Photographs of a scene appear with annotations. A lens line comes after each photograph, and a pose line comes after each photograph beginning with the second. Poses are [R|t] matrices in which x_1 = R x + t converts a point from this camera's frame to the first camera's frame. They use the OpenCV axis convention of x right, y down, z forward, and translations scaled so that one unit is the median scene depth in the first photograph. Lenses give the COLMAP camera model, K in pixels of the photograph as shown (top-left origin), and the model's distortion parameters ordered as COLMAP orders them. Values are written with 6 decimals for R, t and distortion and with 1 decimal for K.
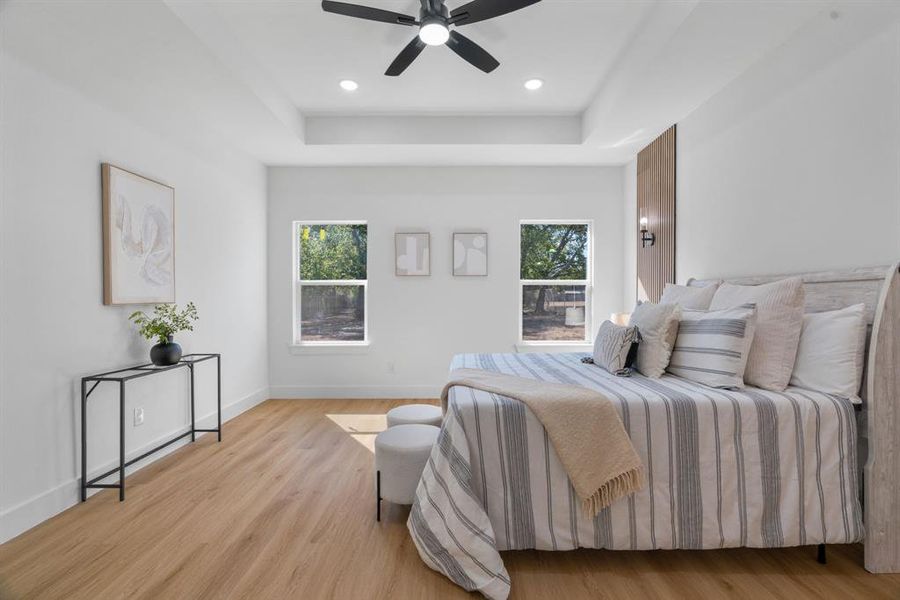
lens RADIAL K [[404.6, 0, 458.8], [0, 404.6, 304.6], [0, 0, 1]] dist [-0.012704, 0.004513]
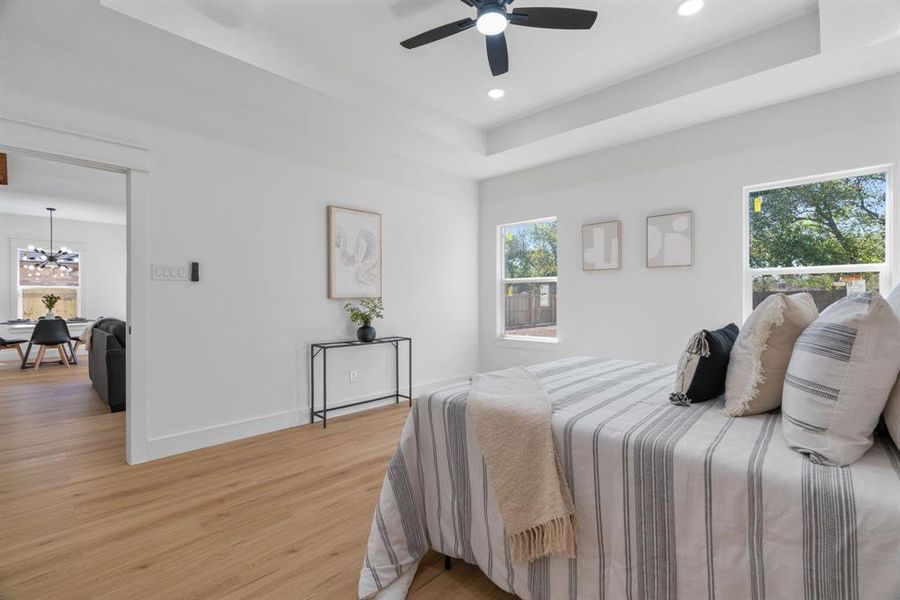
lens RADIAL K [[404.6, 0, 452.4], [0, 404.6, 299.5], [0, 0, 1]] dist [-0.012704, 0.004513]
pose [[0.722694, 0.003353, -0.691160, 0.455629], [-0.011345, 0.999911, -0.007012, 0.008987], [0.691075, 0.012909, 0.722668, 0.190583]]
